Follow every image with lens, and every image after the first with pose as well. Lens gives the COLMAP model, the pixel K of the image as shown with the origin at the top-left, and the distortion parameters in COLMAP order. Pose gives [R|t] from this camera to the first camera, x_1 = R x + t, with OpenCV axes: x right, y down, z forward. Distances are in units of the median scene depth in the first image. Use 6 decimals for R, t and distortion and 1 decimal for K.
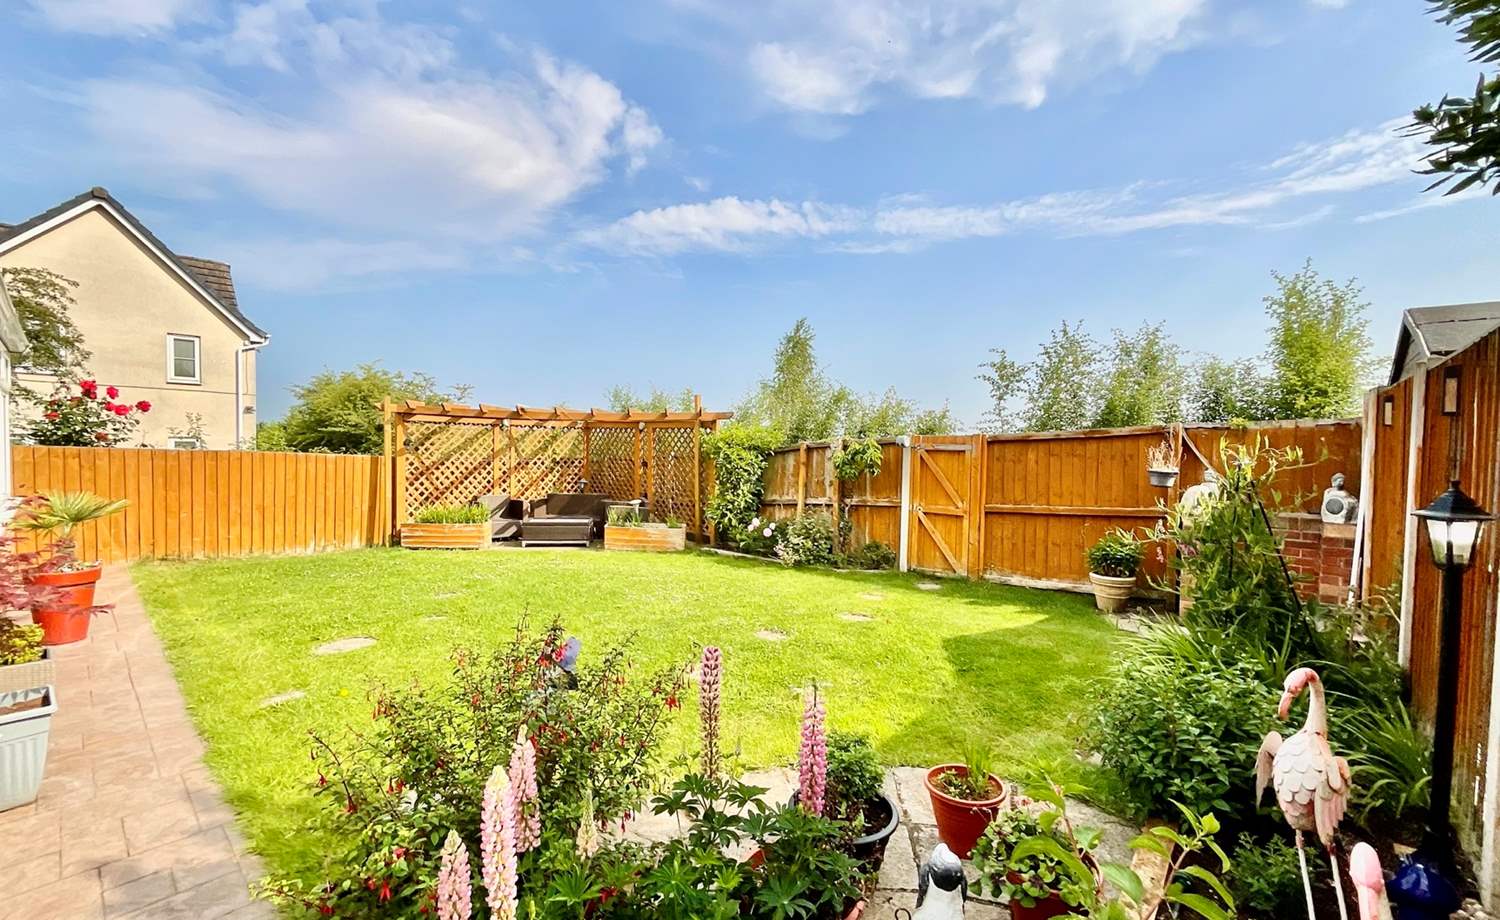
lens RADIAL K [[606.9, 0, 750.0], [0, 606.9, 460.0], [0, 0, 1]] dist [-0.001756, -0.000246]
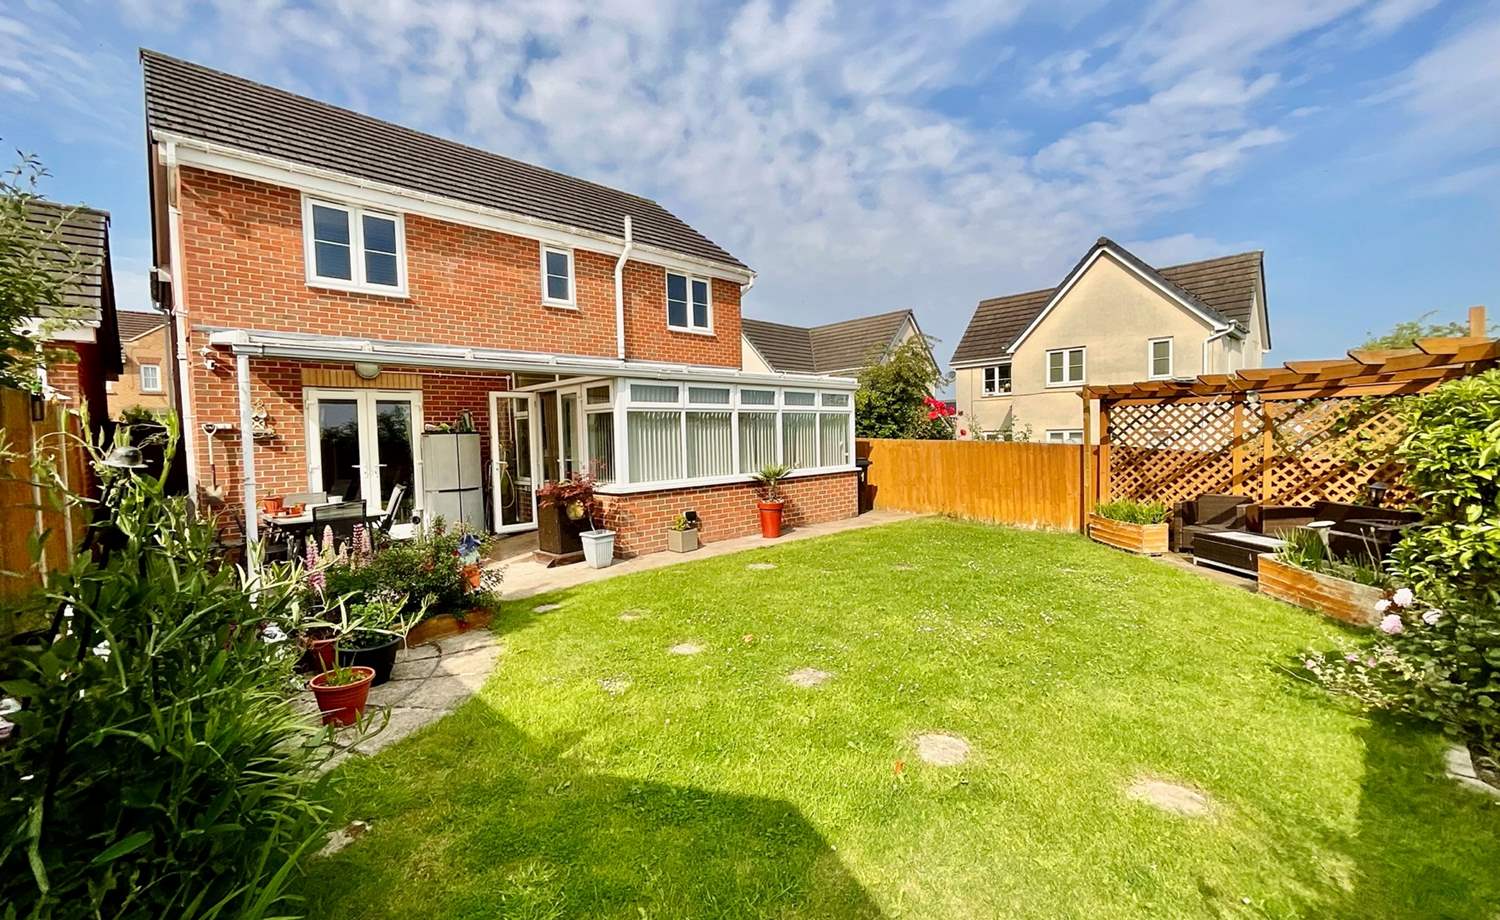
lens RADIAL K [[606.9, 0, 750.0], [0, 606.9, 460.0], [0, 0, 1]] dist [-0.001756, -0.000246]
pose [[-0.091190, 0.022492, -0.995579, 0.424583], [0.000559, 0.999746, 0.022534, -0.003723], [0.995833, 0.001498, -0.091180, 0.516770]]
